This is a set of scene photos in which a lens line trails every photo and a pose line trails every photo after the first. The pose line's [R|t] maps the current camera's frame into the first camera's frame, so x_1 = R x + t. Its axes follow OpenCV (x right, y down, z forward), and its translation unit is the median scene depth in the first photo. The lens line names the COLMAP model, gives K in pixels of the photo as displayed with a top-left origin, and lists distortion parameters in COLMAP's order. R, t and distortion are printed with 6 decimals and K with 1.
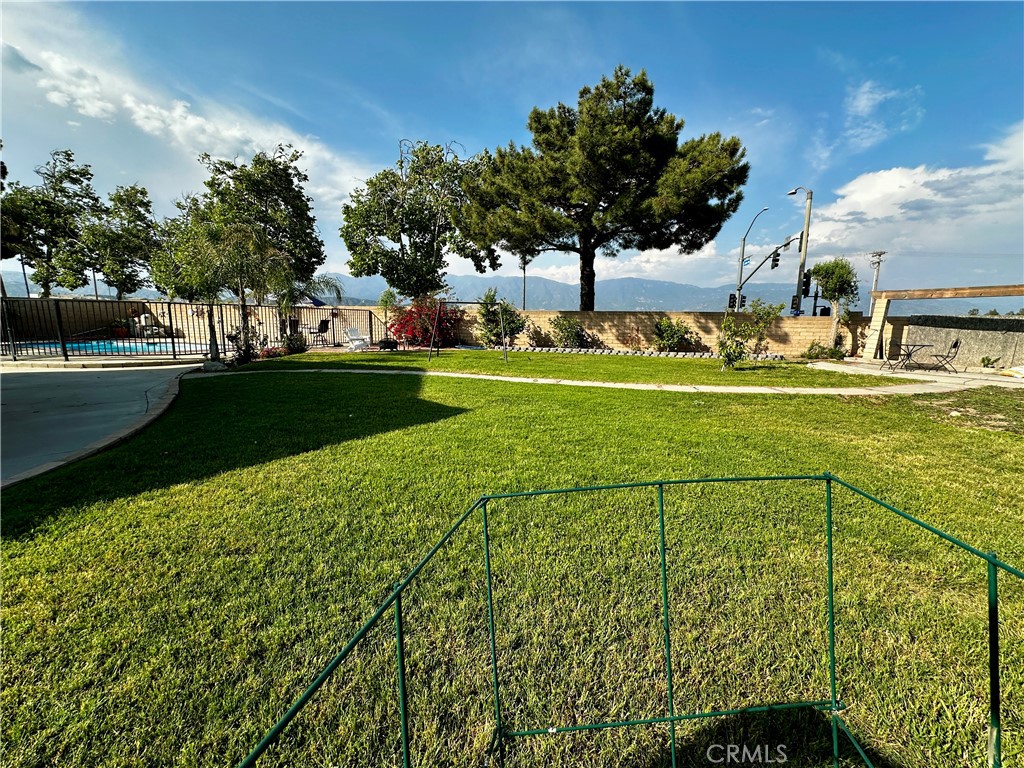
lens RADIAL K [[413.2, 0, 511.2], [0, 413.2, 384.6], [0, 0, 1]] dist [-0.000788, -0.000272]
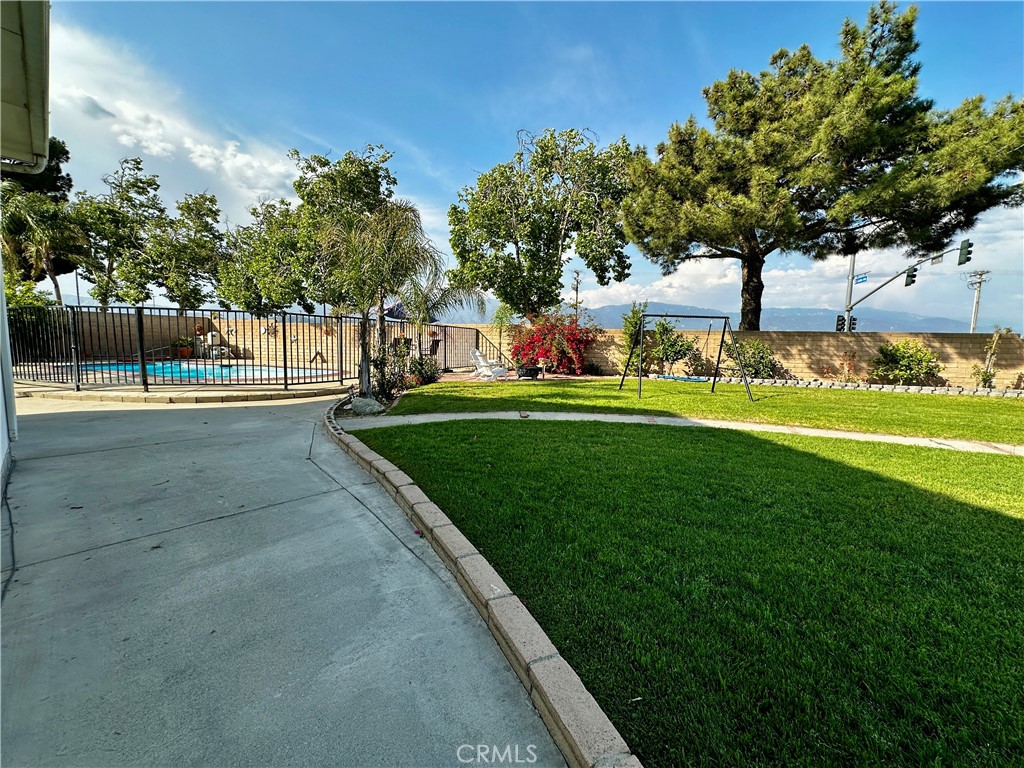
lens RADIAL K [[403.0, 0, 514.5], [0, 403.0, 381.7], [0, 0, 1]] dist [-0.001004, -0.000228]
pose [[0.999146, 0.012121, -0.039502, -0.205757], [-0.014394, 0.998226, -0.057766, -0.024455], [0.038731, 0.058285, 0.997548, 0.175755]]
